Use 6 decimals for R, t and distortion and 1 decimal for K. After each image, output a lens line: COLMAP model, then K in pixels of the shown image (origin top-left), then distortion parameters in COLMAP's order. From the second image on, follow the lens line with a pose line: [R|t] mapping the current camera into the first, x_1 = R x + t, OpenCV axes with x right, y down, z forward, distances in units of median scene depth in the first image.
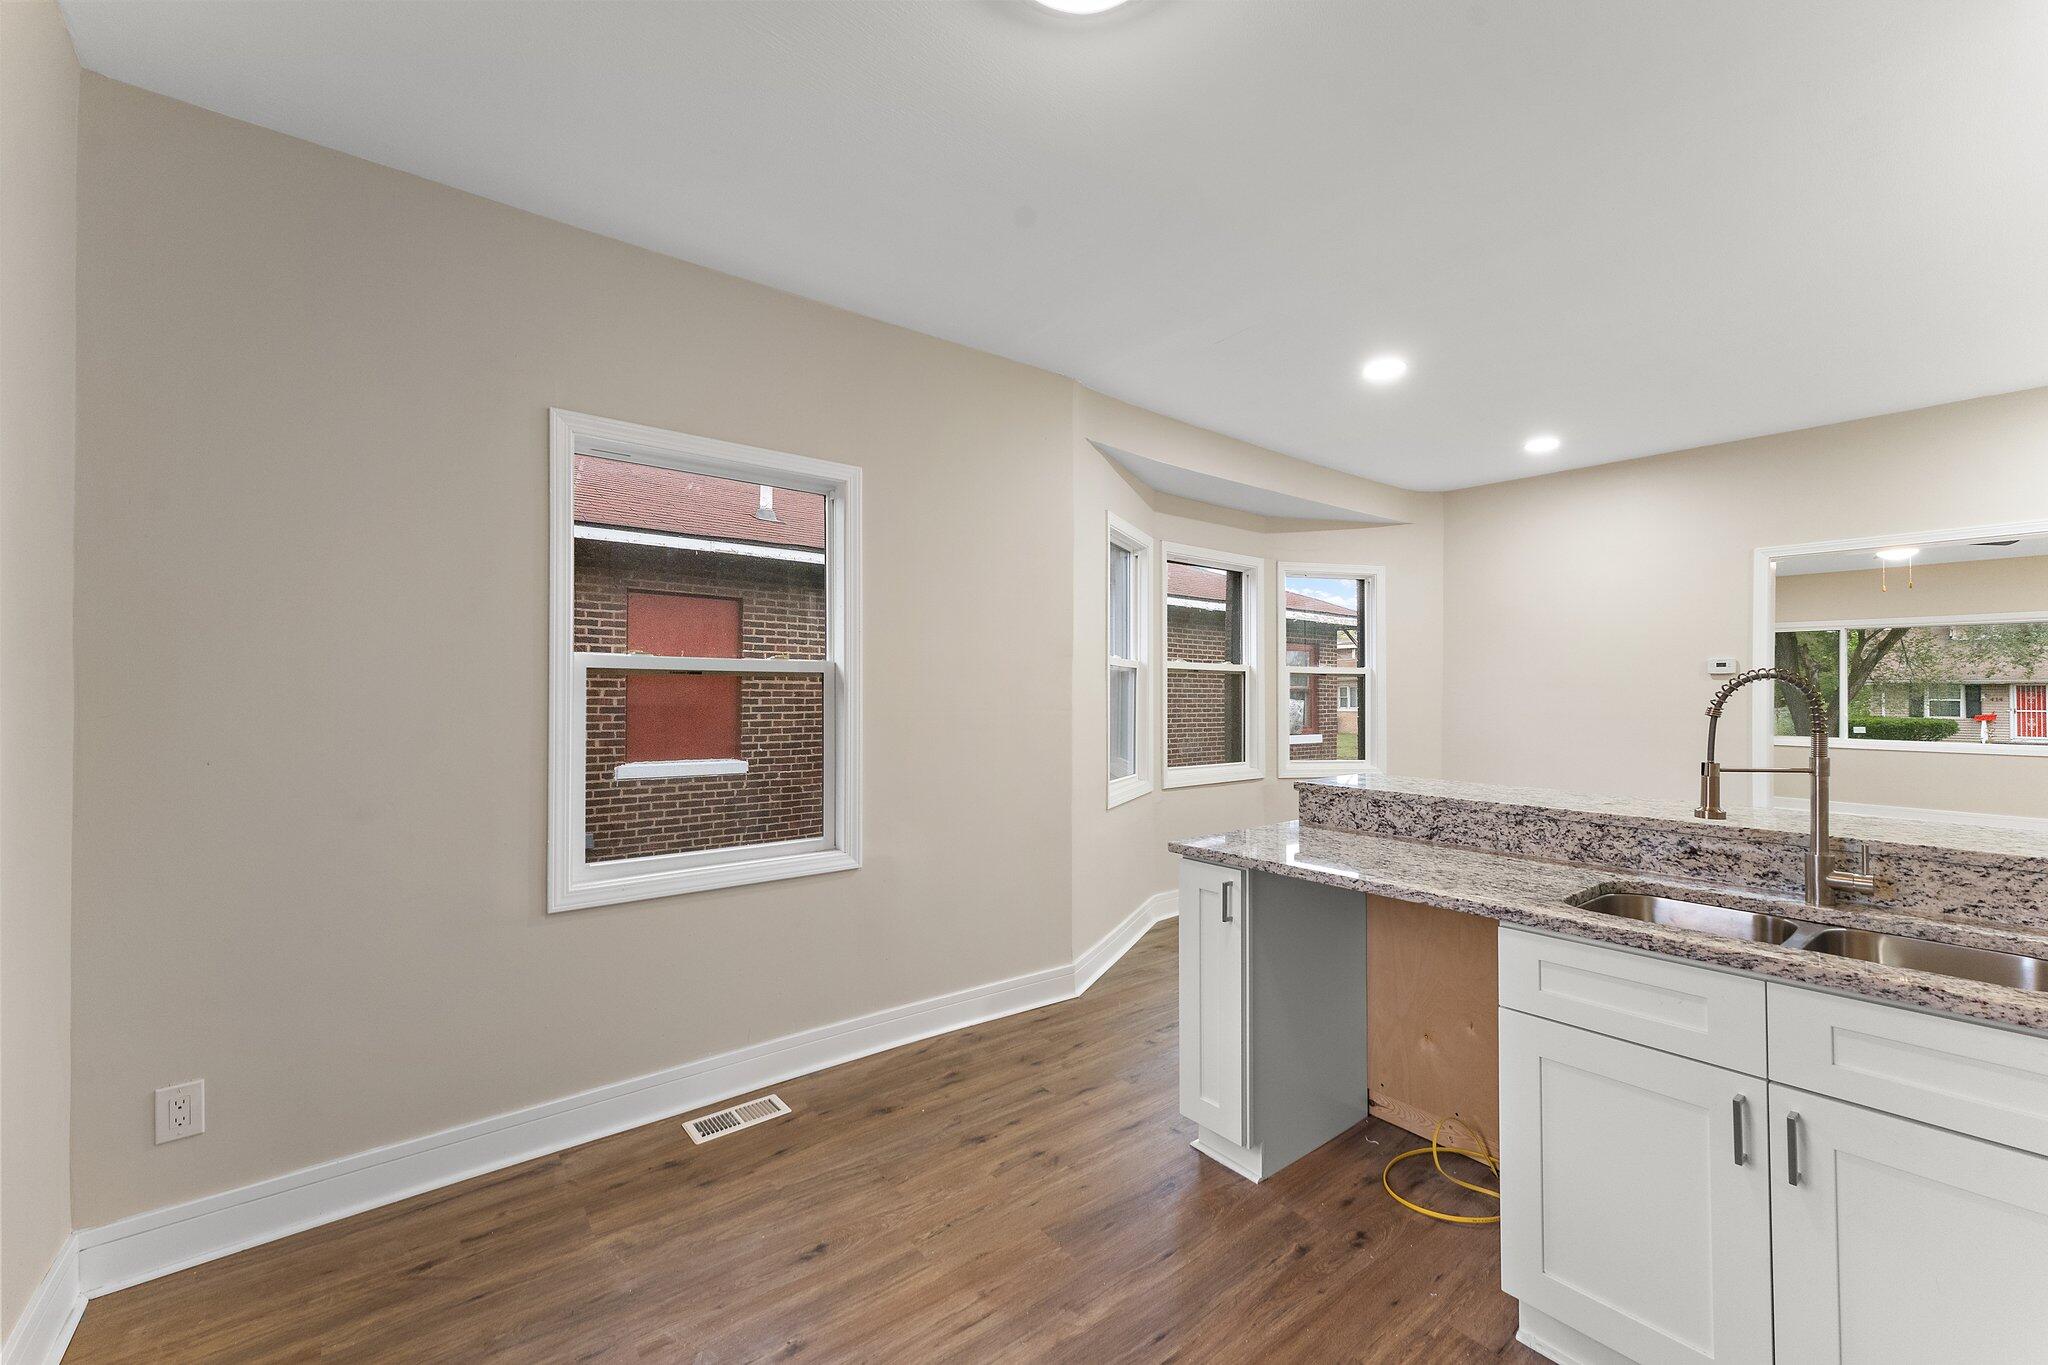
lens RADIAL K [[820.2, 0, 1010.2], [0, 820.2, 687.2], [0, 0, 1]] dist [-0.000002, -0.000190]
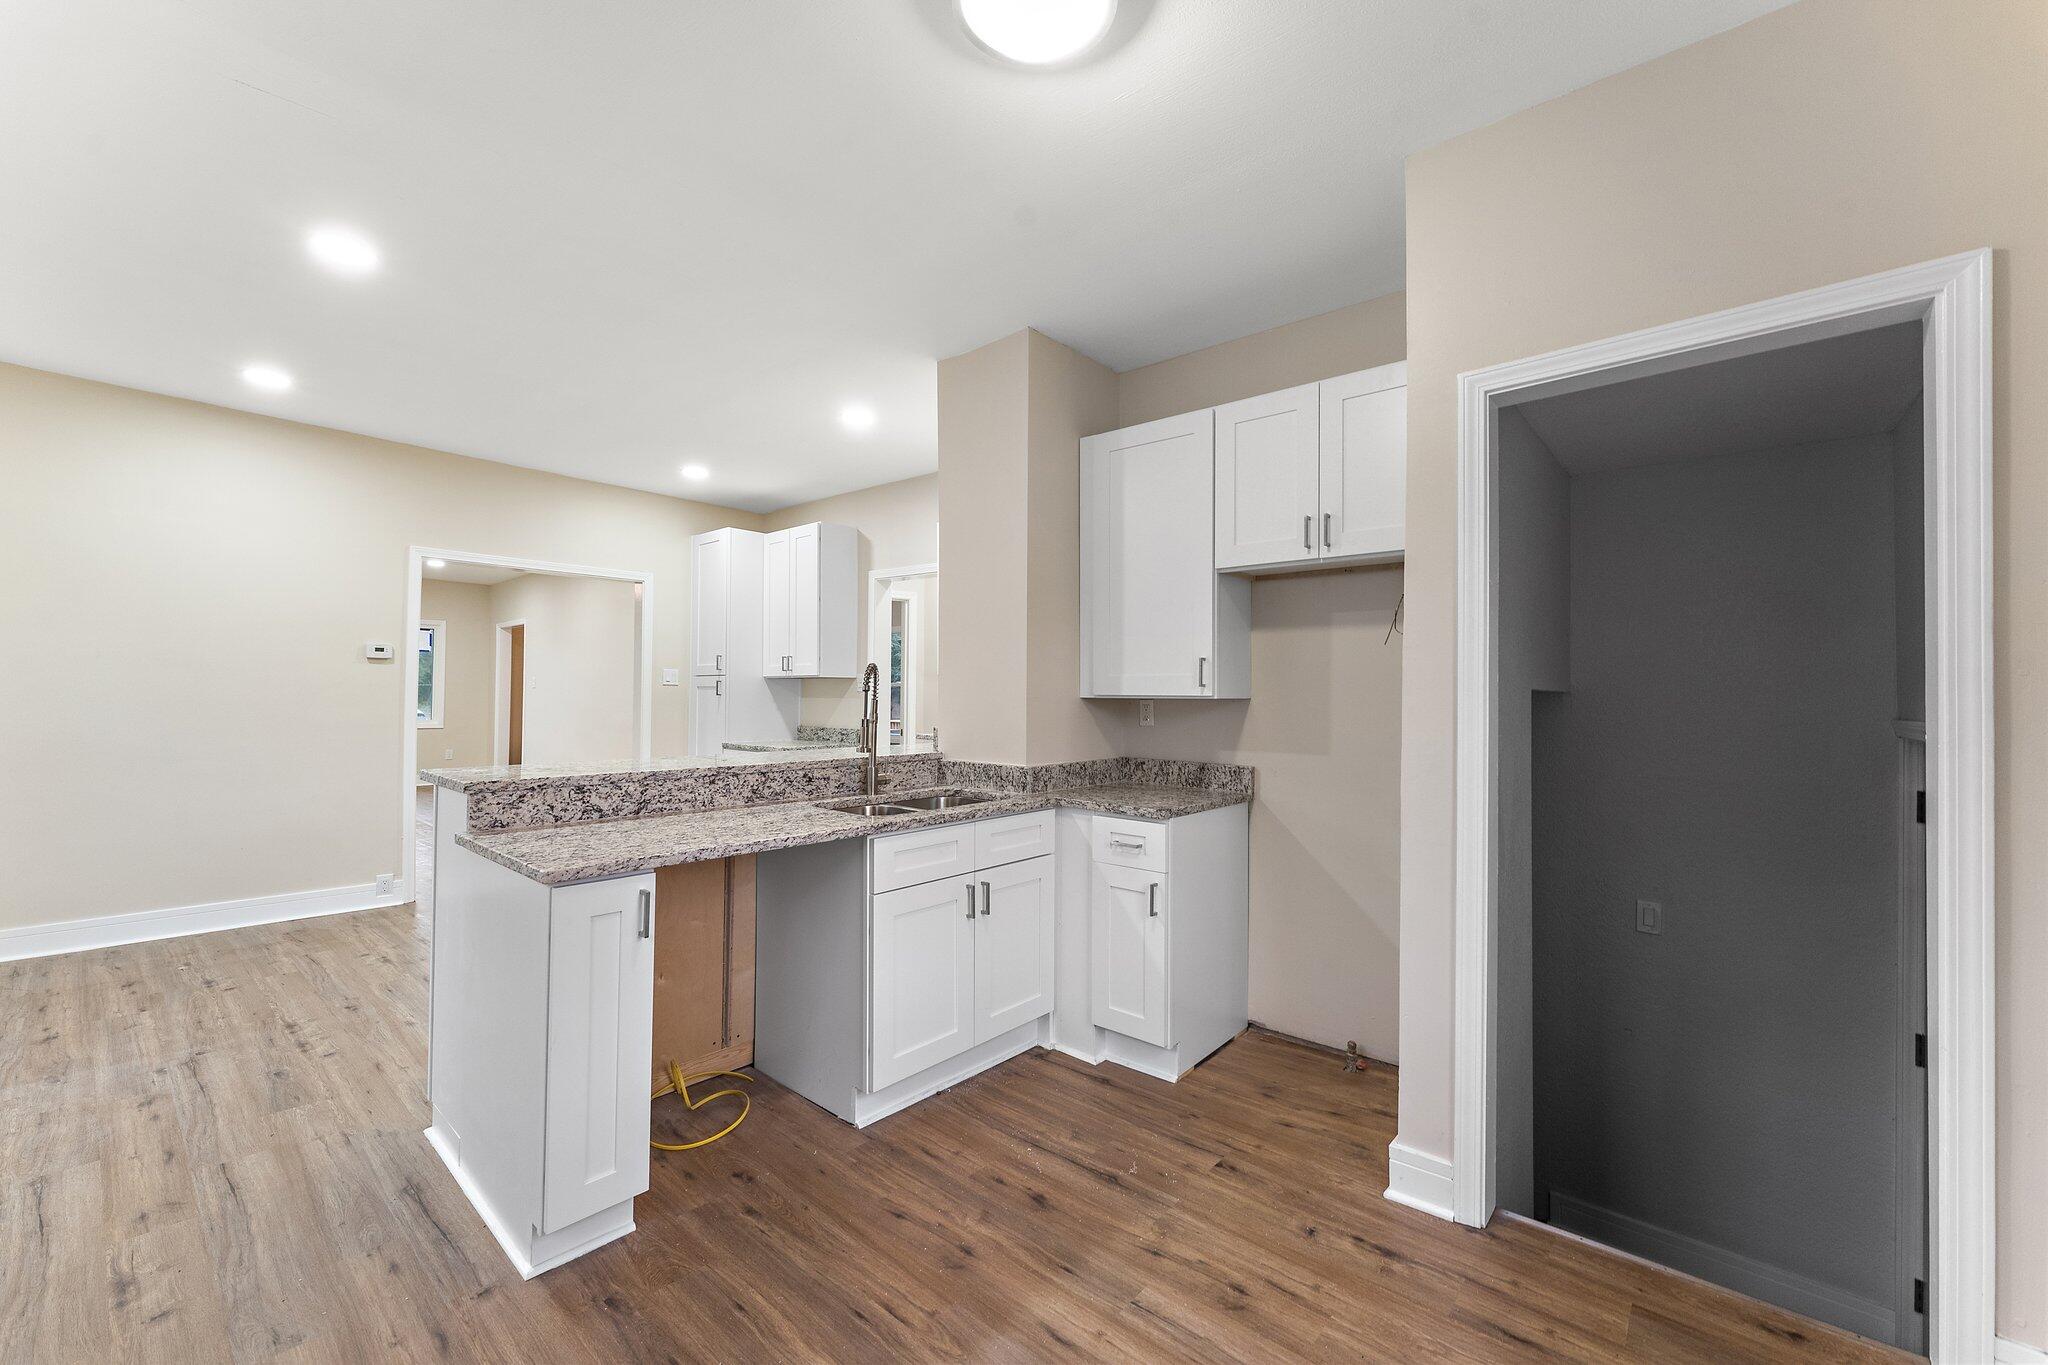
lens RADIAL K [[820.2, 0, 1023.5], [0, 820.2, 686.2], [0, 0, 1]] dist [-0.000002, -0.000190]
pose [[-0.197224, 0.002583, 0.980355, -0.662191], [-0.017191, 0.999834, -0.006093, 0.024039], [-0.980208, -0.018055, -0.197147, 0.803028]]
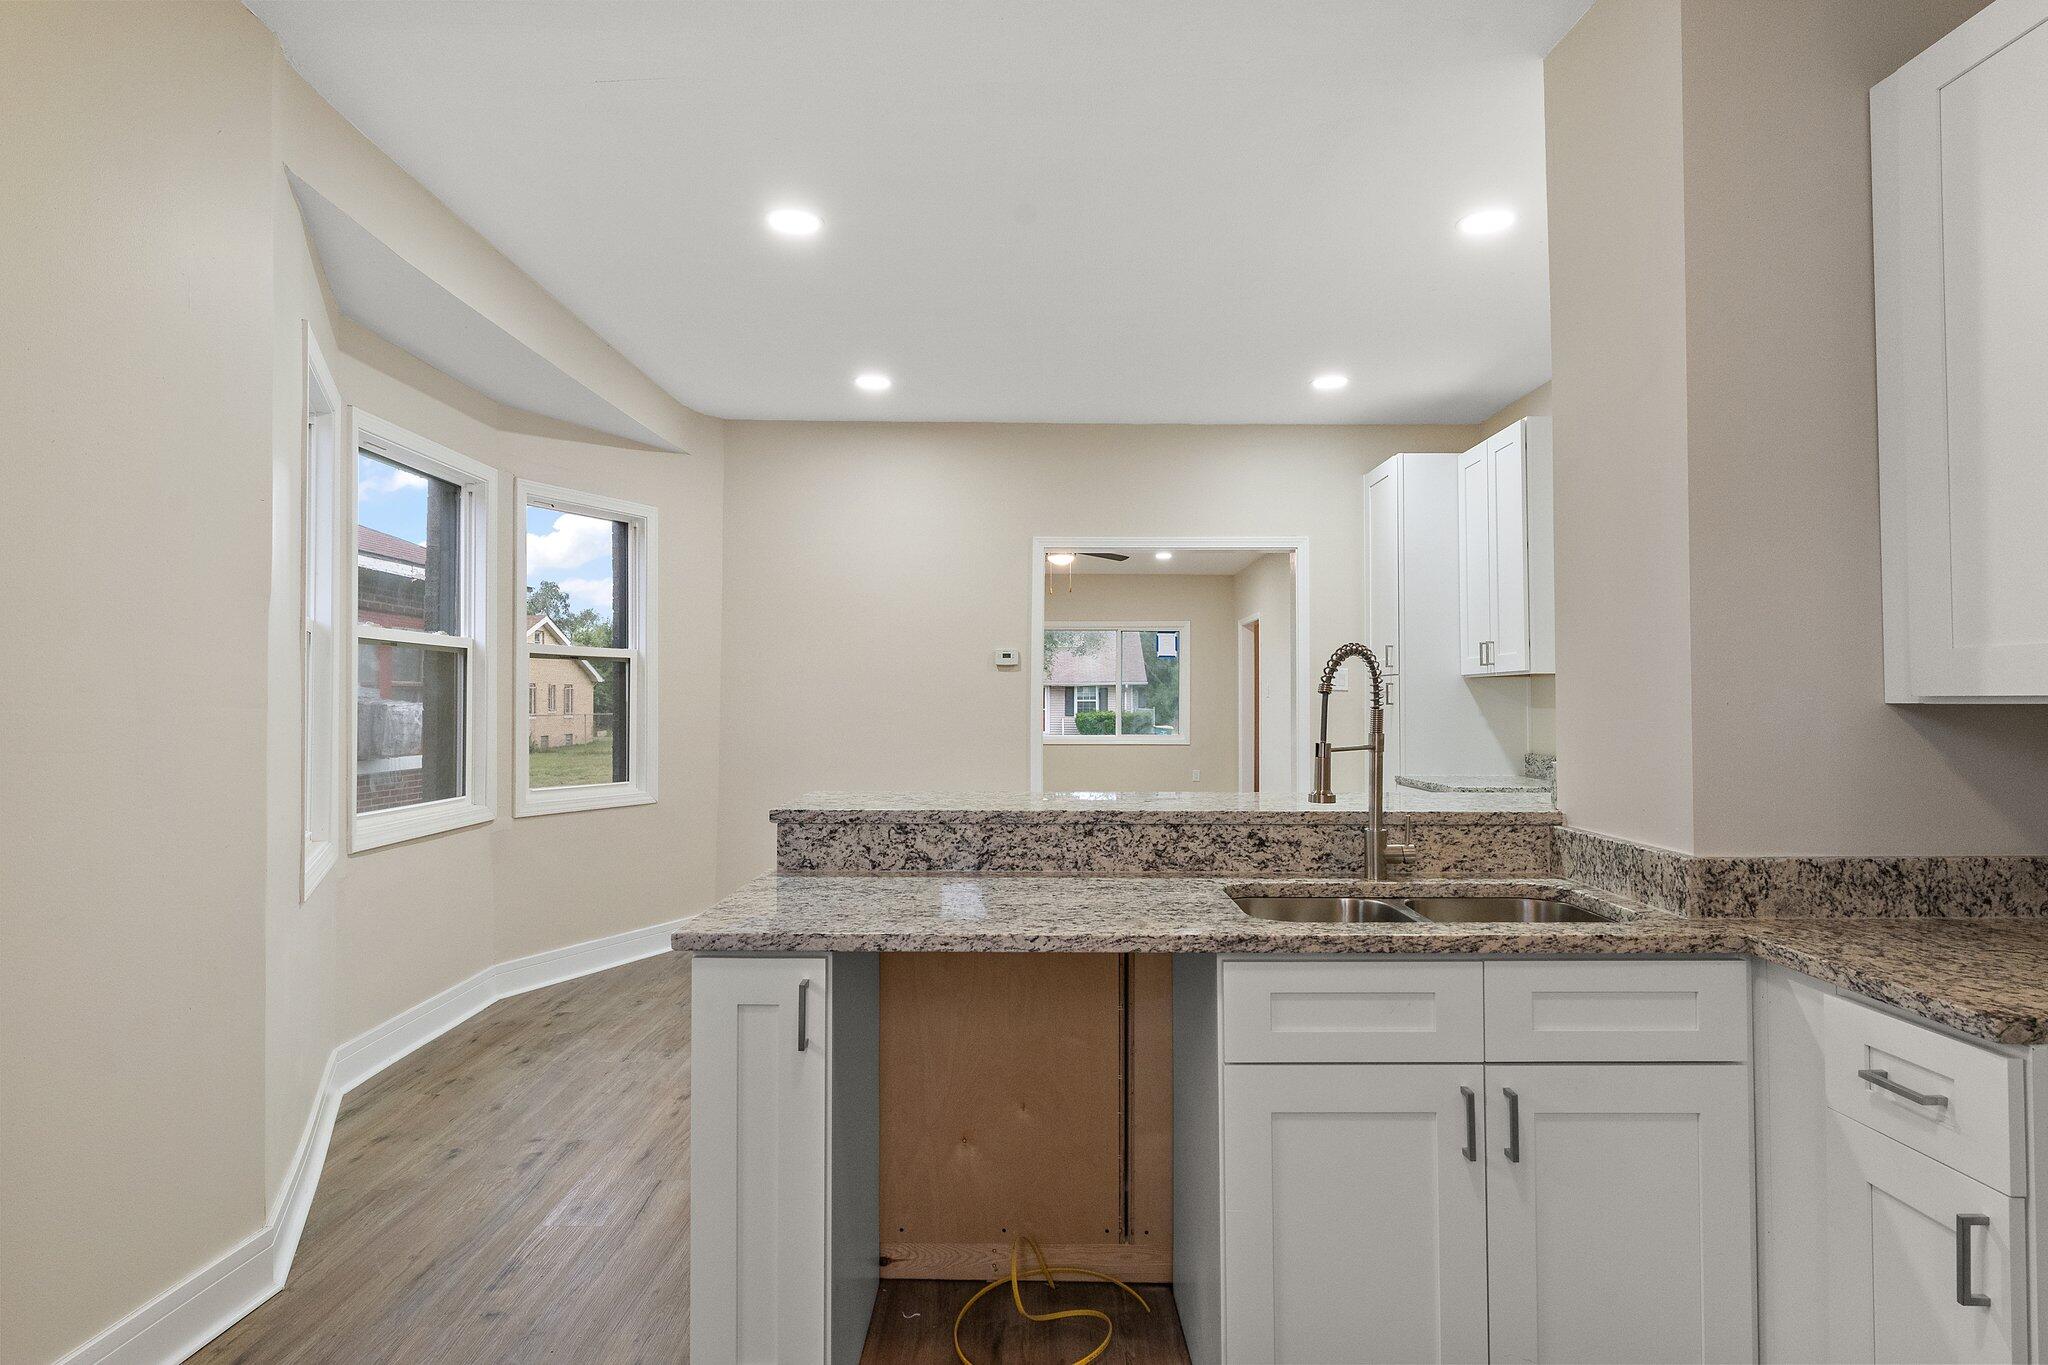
lens RADIAL K [[1112.8, 0, 1021.3], [0, 1112.8, 685.9], [0, 0, 1]] dist [0.001780, -0.005584]
pose [[0.616284, 0.006008, 0.787501, -0.278189], [-0.003976, 0.999982, -0.004517, 0.027271], [-0.787514, -0.000348, 0.616297, 0.389306]]
